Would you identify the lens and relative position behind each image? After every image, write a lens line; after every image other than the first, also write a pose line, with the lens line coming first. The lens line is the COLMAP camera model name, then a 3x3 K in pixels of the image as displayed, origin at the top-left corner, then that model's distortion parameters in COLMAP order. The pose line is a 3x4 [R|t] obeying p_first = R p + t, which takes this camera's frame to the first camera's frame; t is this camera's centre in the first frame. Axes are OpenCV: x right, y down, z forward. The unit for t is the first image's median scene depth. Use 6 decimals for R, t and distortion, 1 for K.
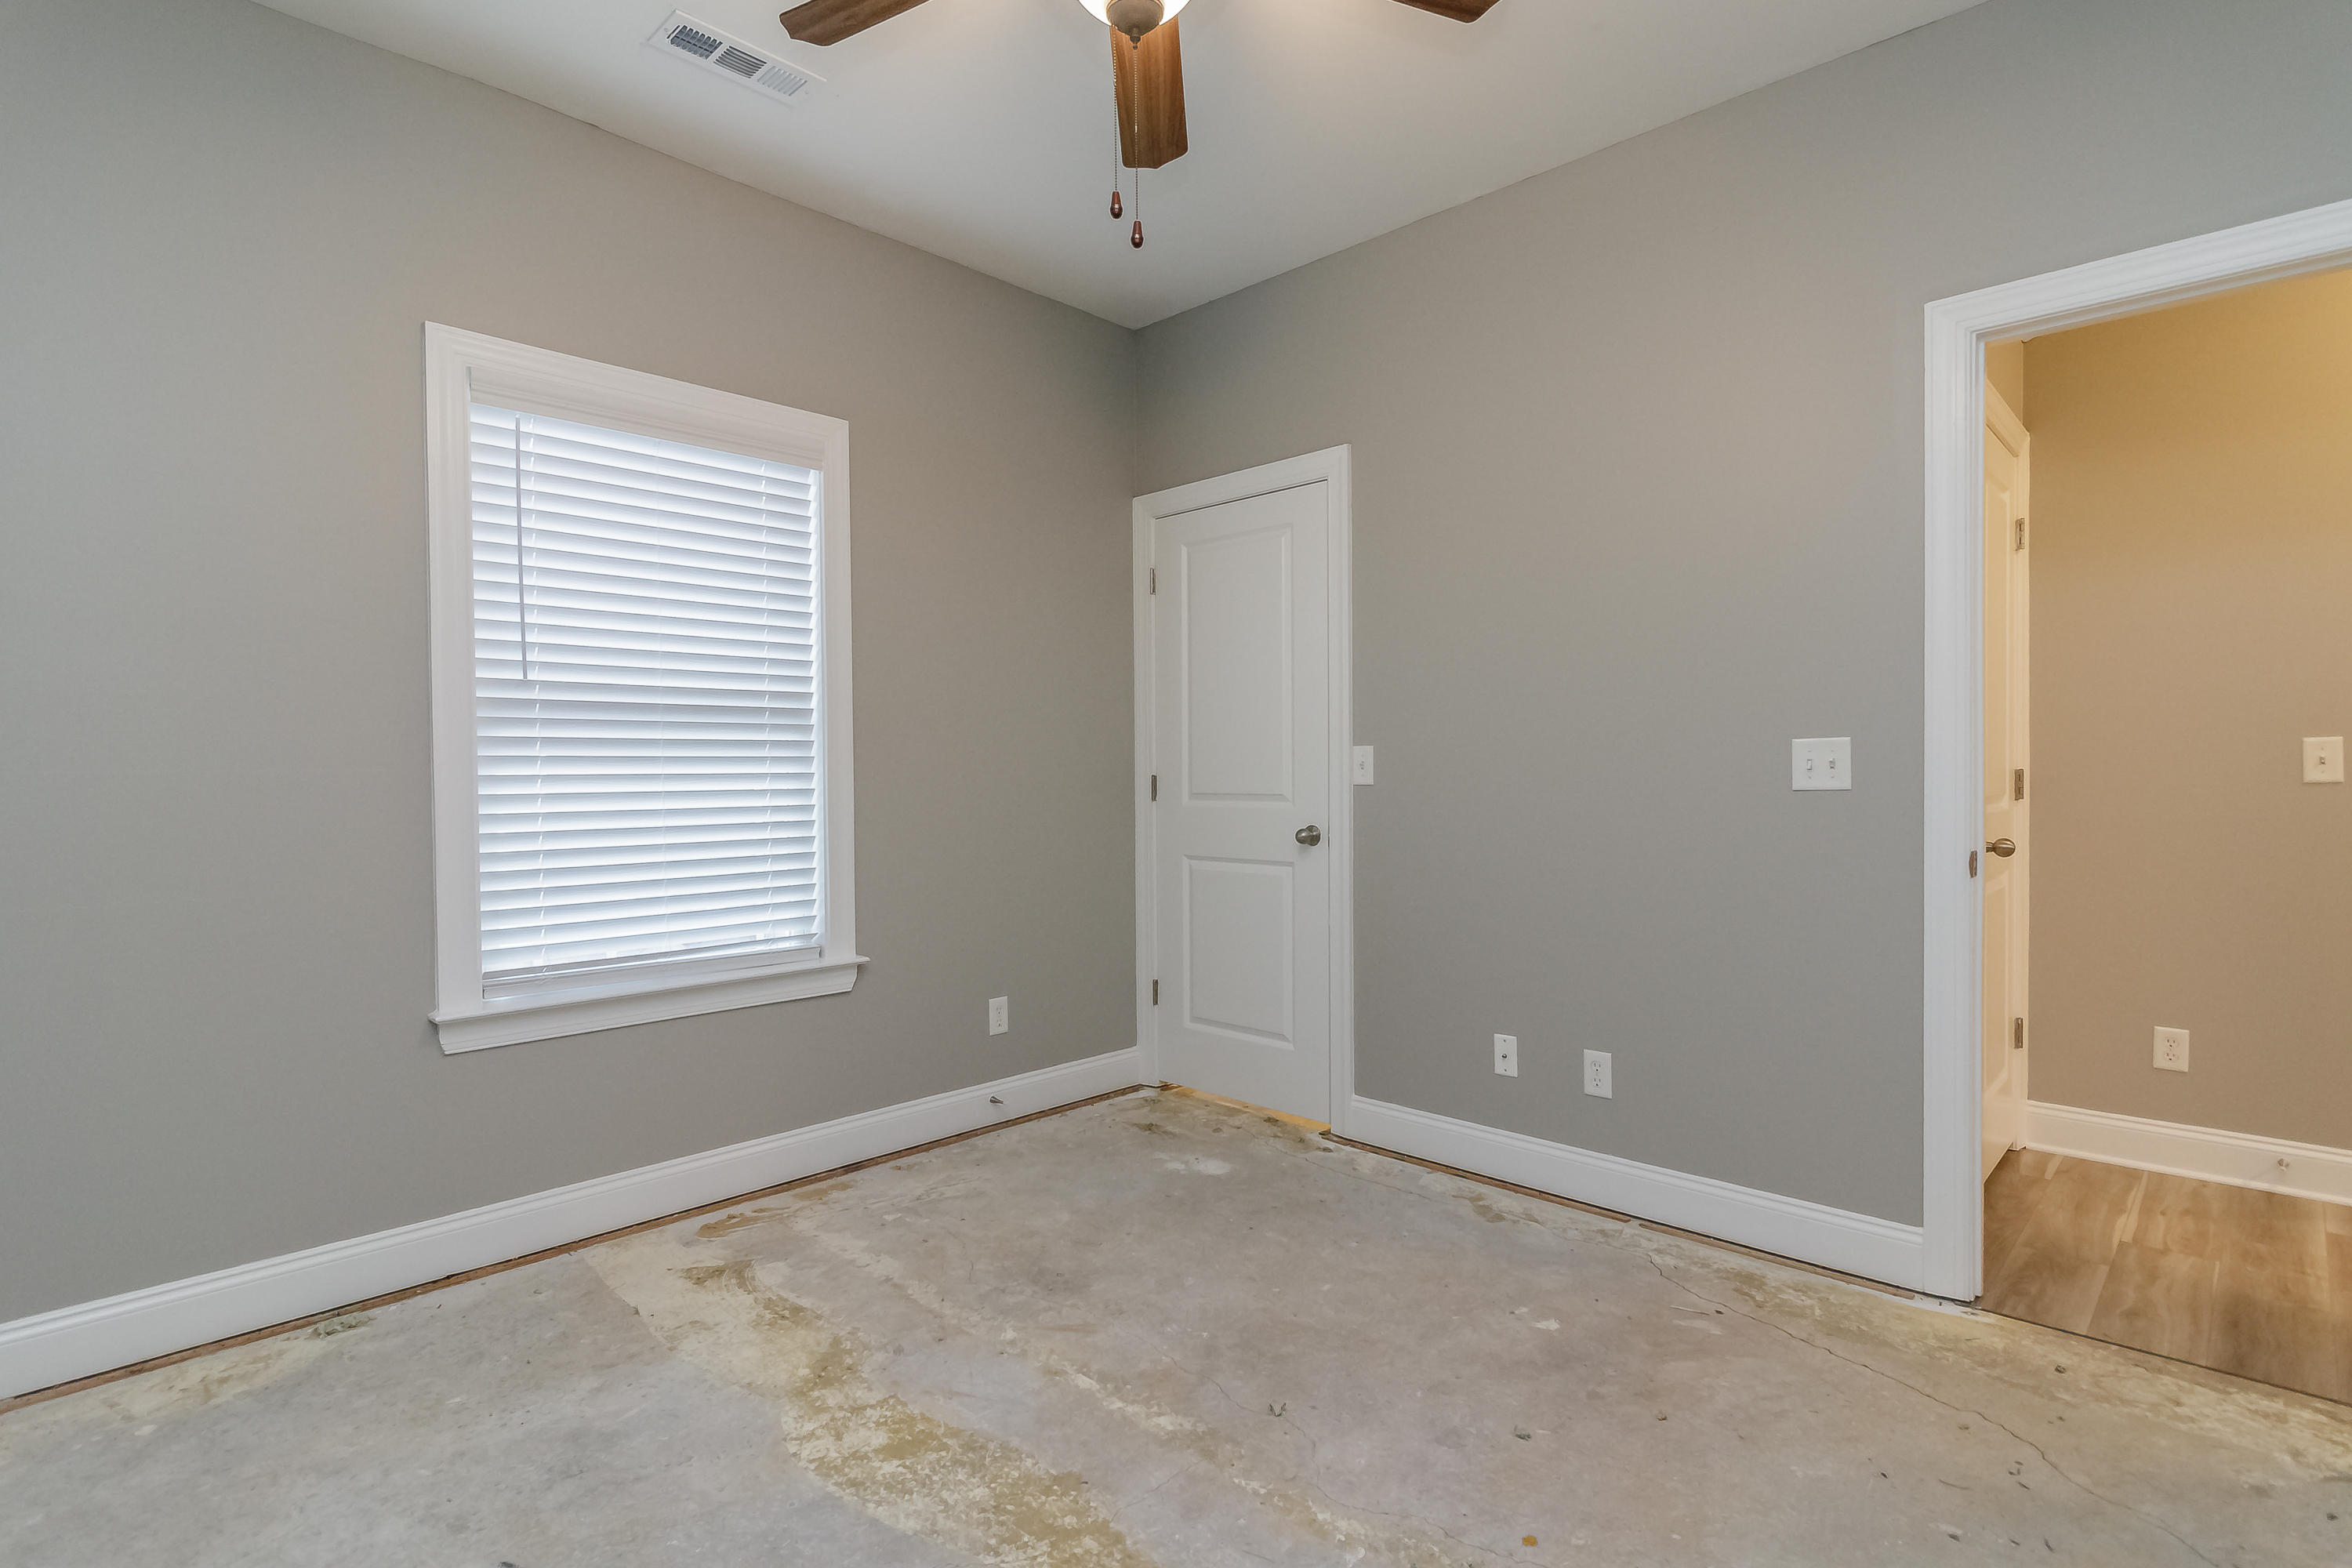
lens RADIAL K [[1192.5, 0, 1166.2], [0, 1192.5, 782.7], [0, 0, 1]] dist [-0.003847, 0.000246]
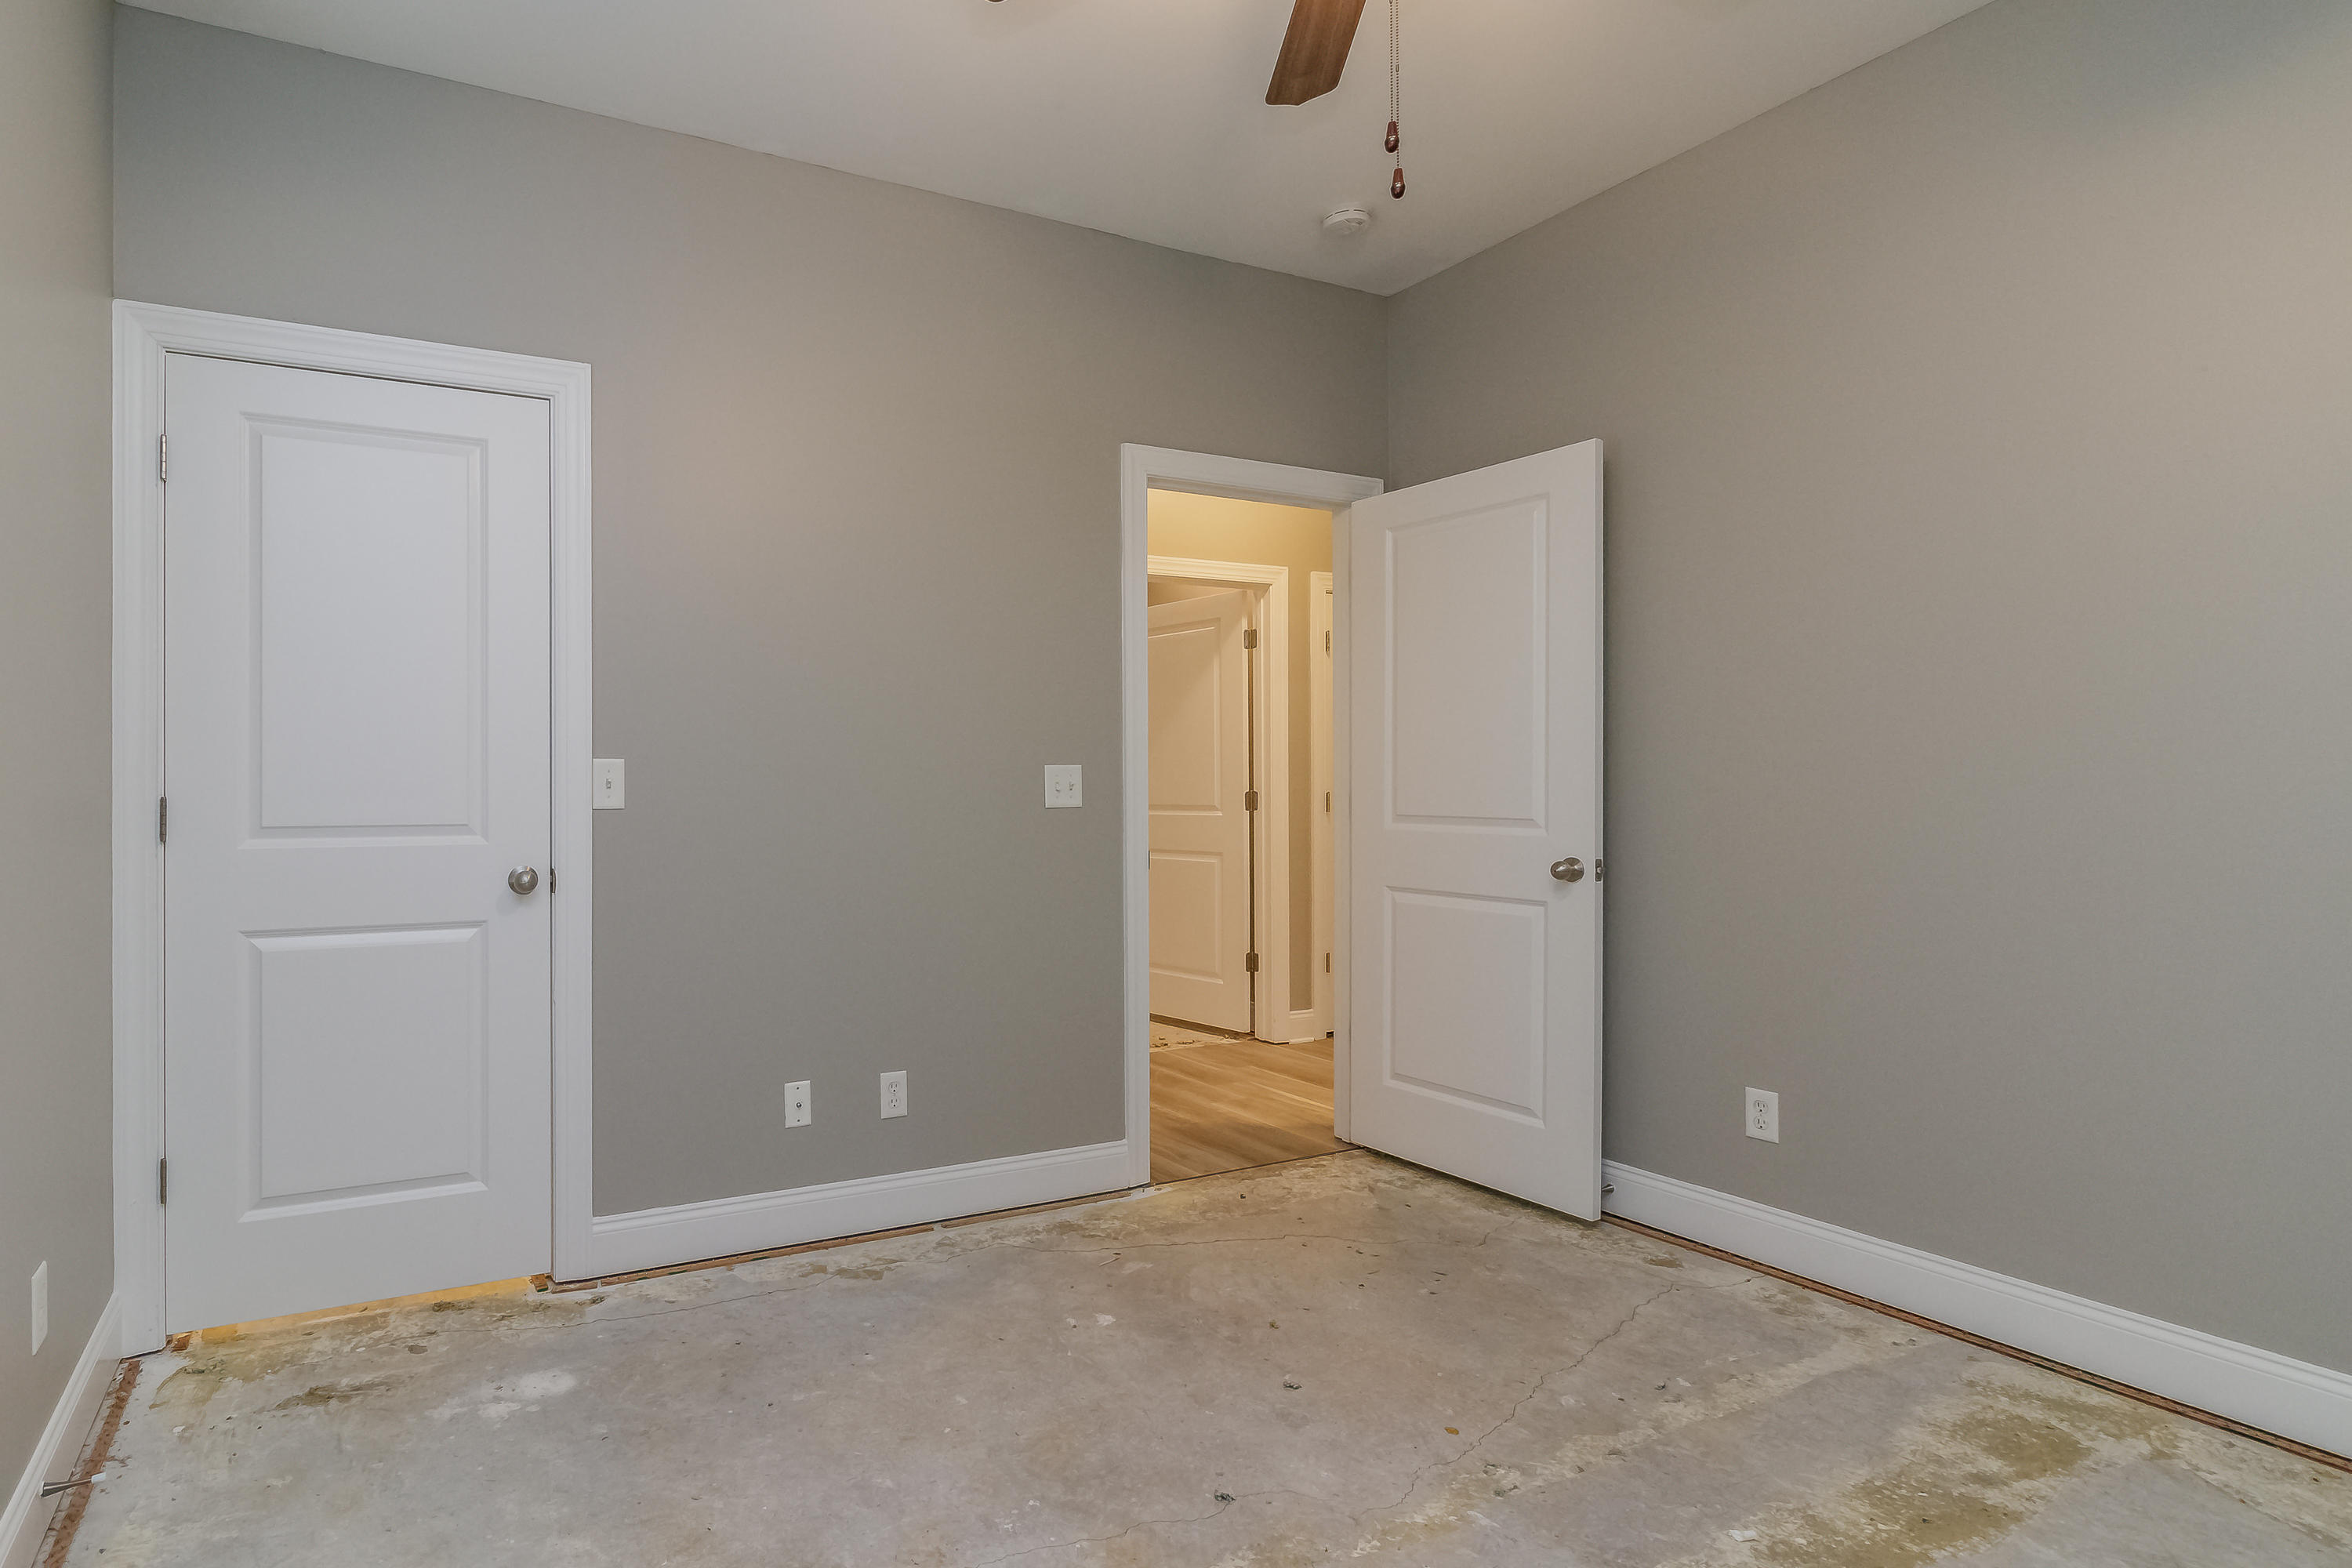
lens RADIAL K [[1159.5, 0, 1074.1], [0, 1159.5, 774.1], [0, 0, 1]] dist [0.002031, -0.003531]
pose [[0.326771, 0.021384, 0.944862, -0.615678], [0.012469, 0.999559, -0.026934, 0.004409], [-0.945021, 0.020583, 0.326360, 0.639318]]
